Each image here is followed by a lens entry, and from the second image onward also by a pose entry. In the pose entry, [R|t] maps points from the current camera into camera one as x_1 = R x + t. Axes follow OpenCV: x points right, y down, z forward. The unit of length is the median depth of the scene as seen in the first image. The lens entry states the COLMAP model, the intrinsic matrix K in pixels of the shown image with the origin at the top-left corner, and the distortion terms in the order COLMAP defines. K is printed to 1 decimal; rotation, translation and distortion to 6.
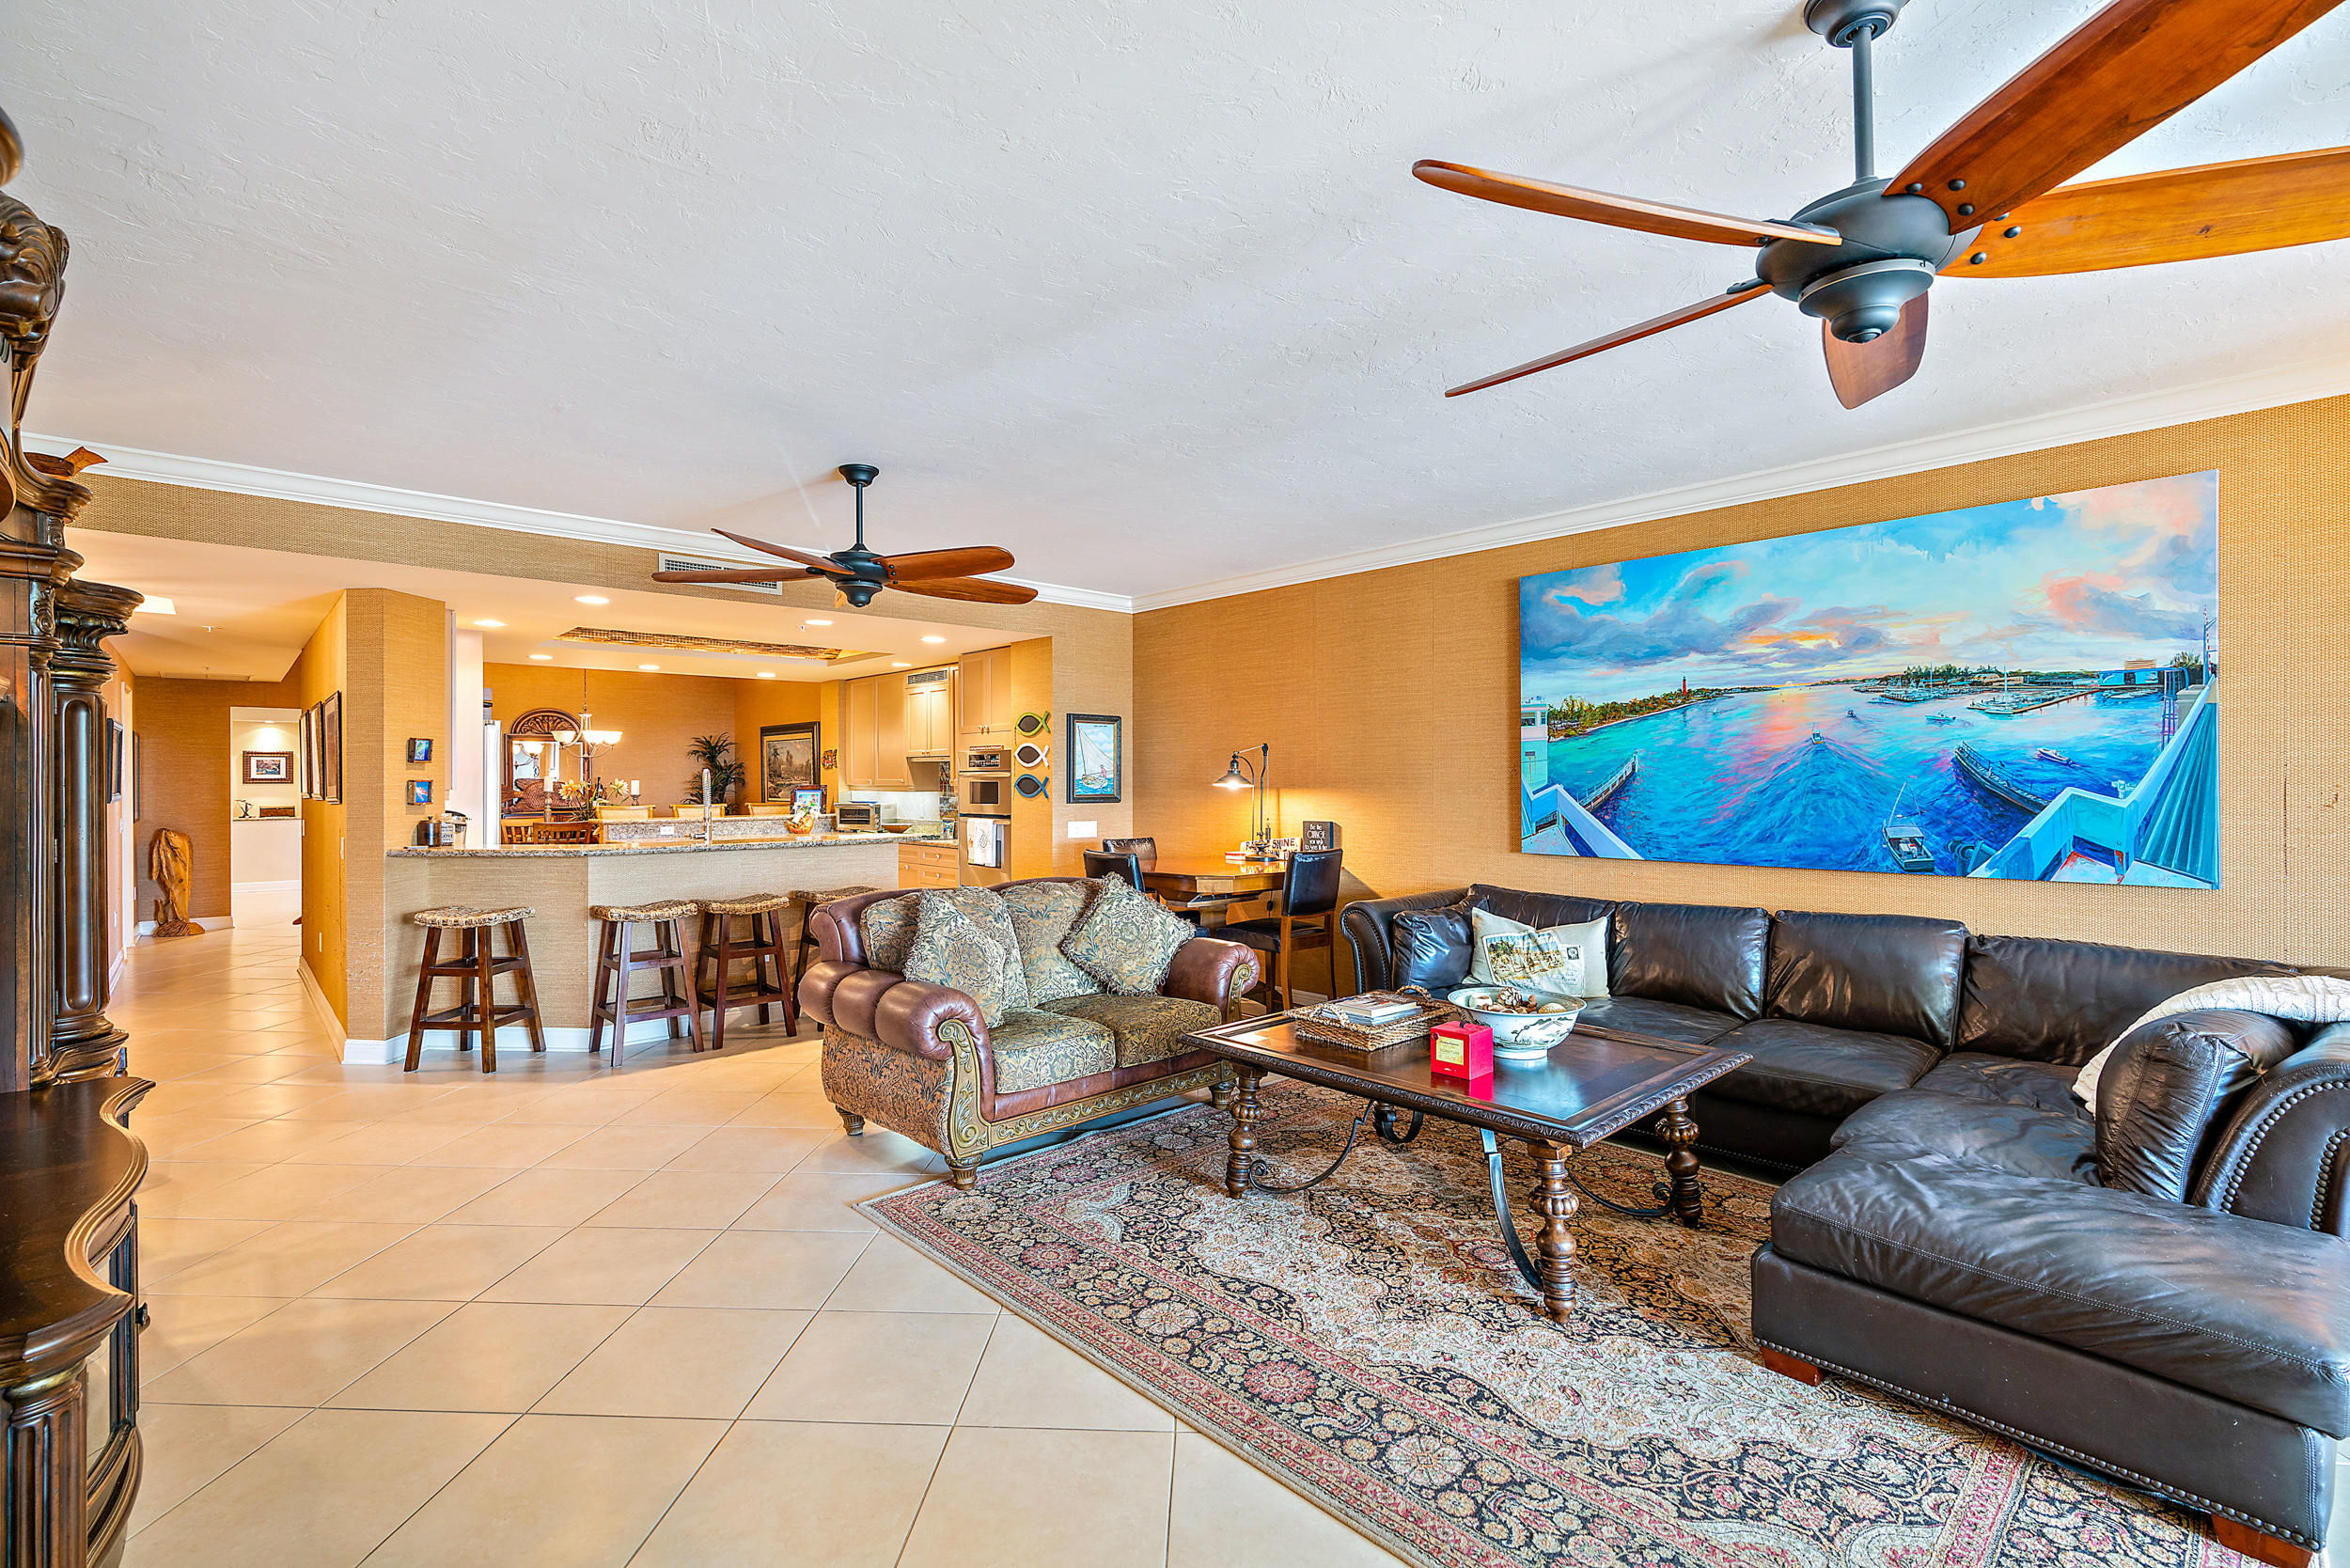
lens RADIAL K [[1055.7, 0, 1170.9], [0, 1055.7, 780.9], [0, 0, 1]] dist [-0.006318, 0.003254]
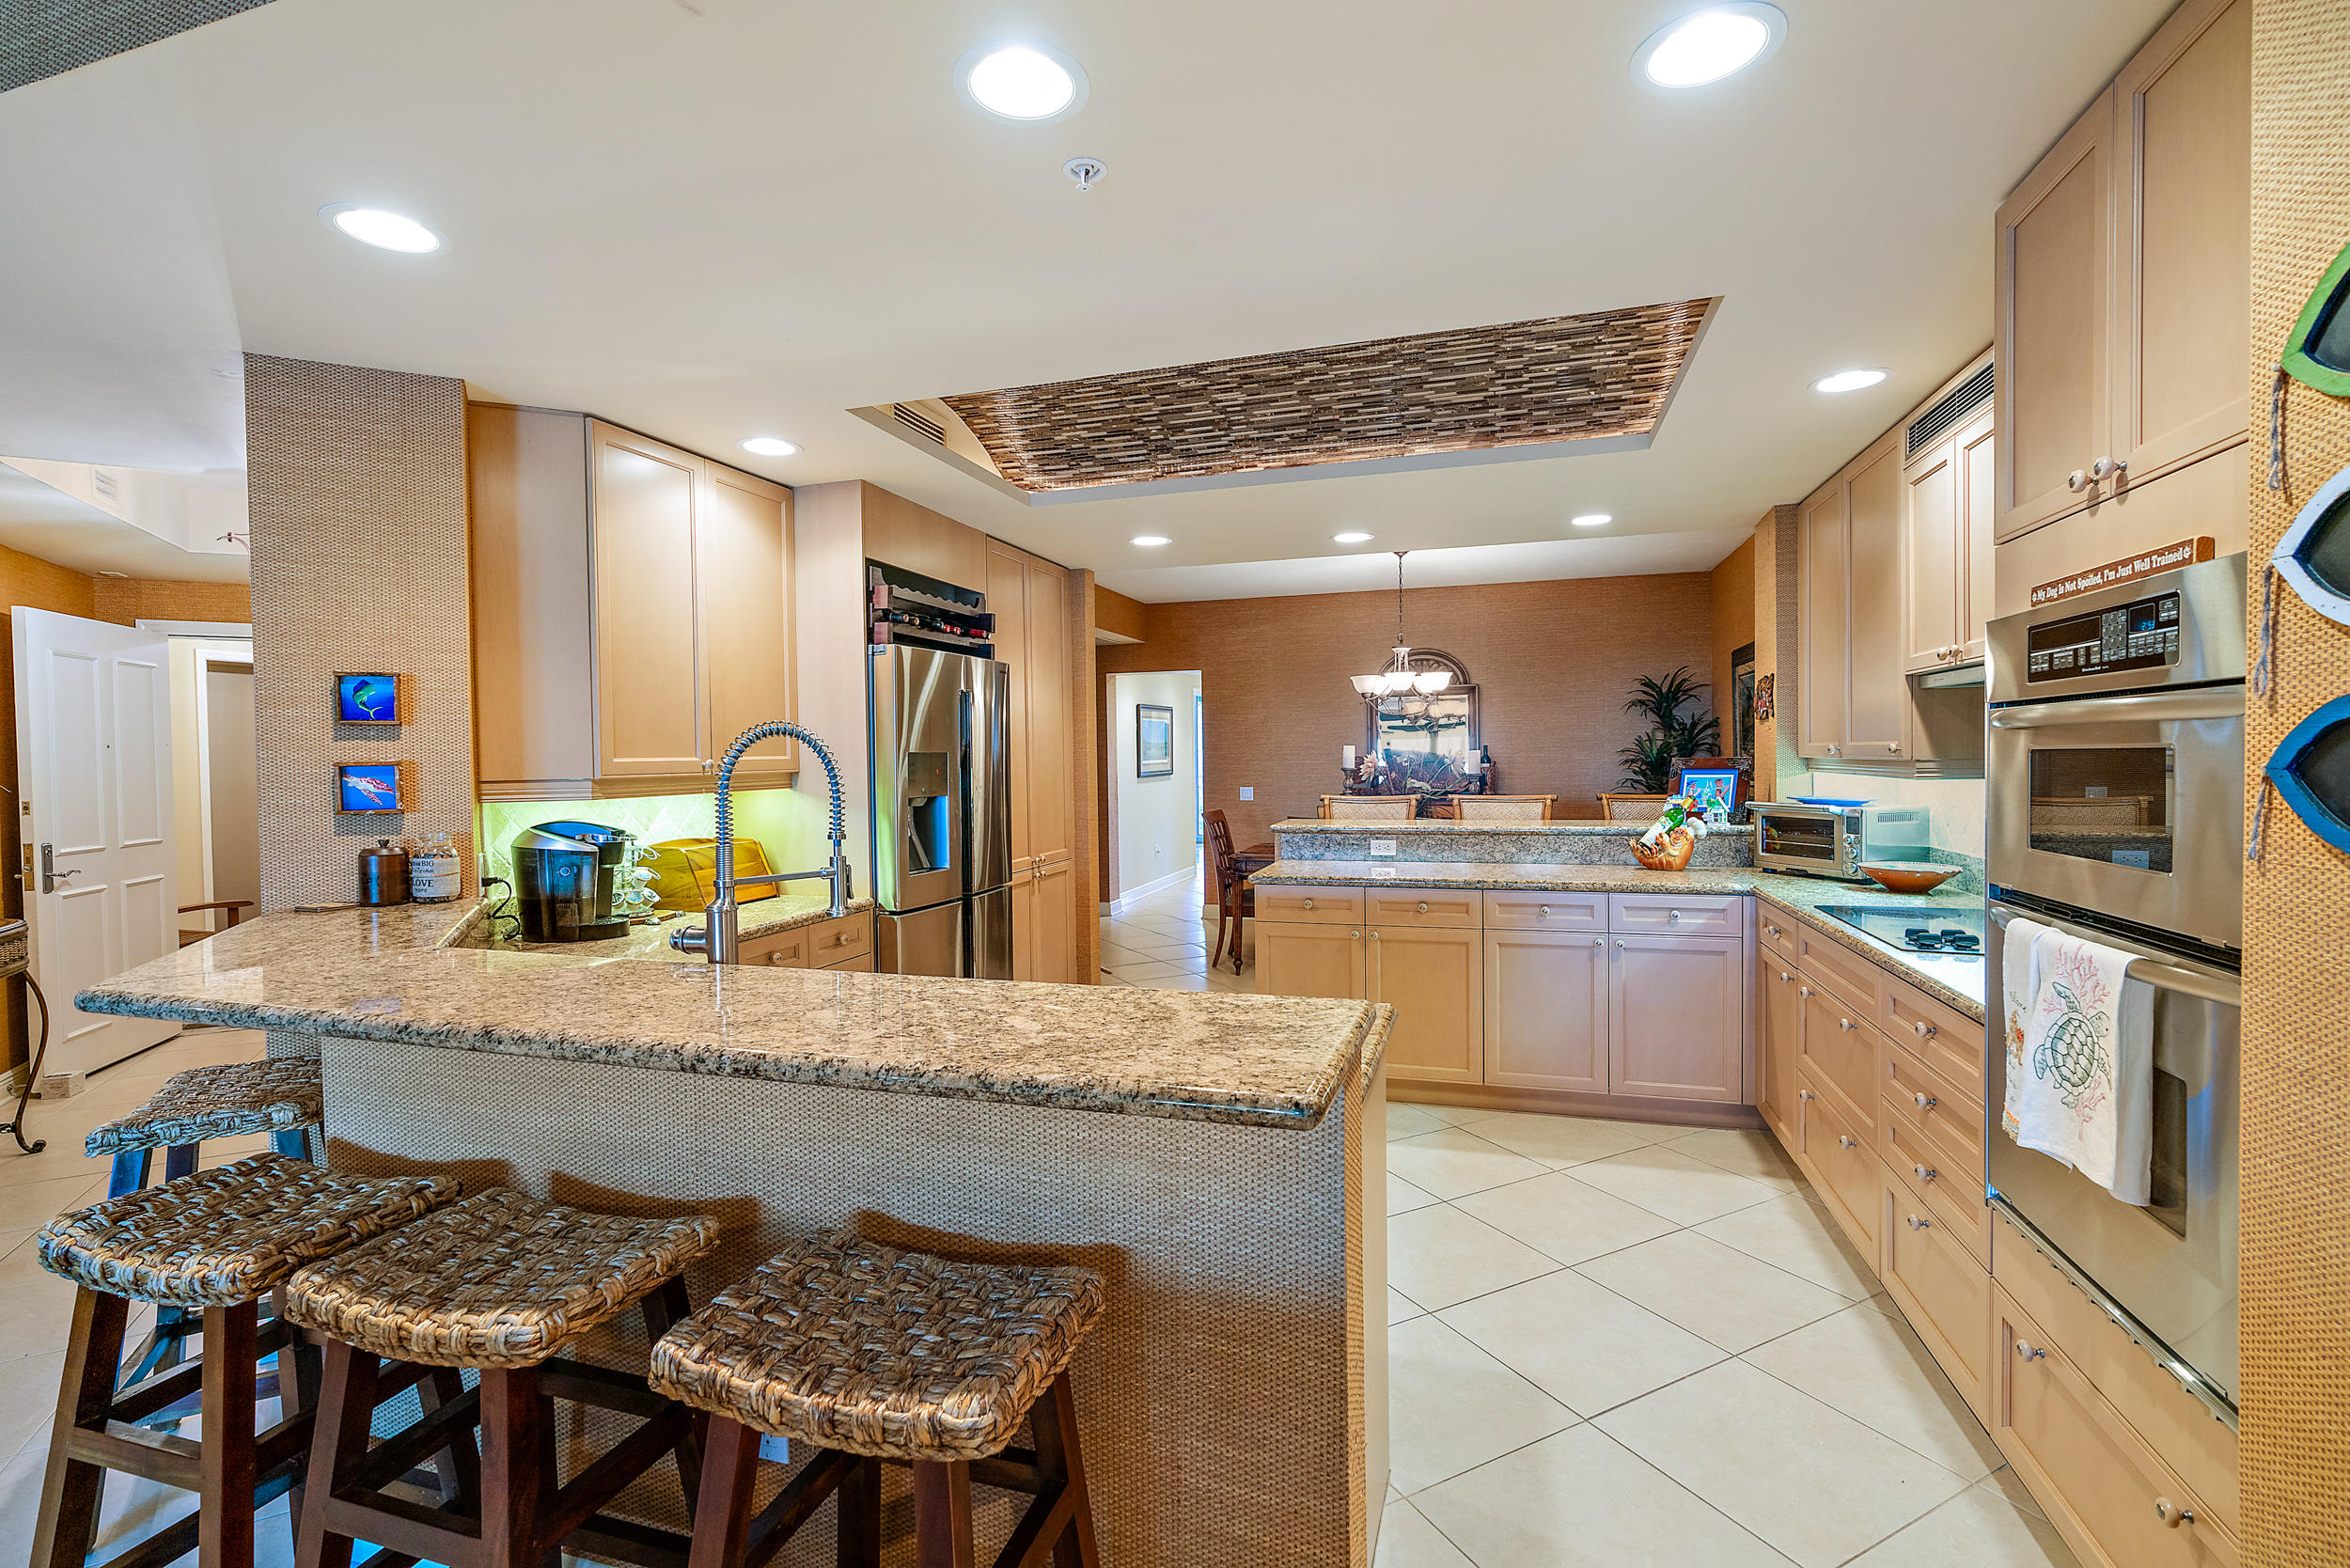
lens RADIAL K [[1055.7, 0, 1176.9], [0, 1055.7, 779.6], [0, 0, 1]] dist [-0.006318, 0.003254]
pose [[0.495567, 0.014023, -0.868457, -0.071821], [0.011073, 0.999686, 0.022461, 0.000468], [0.868499, -0.020747, 0.495256, 0.603469]]
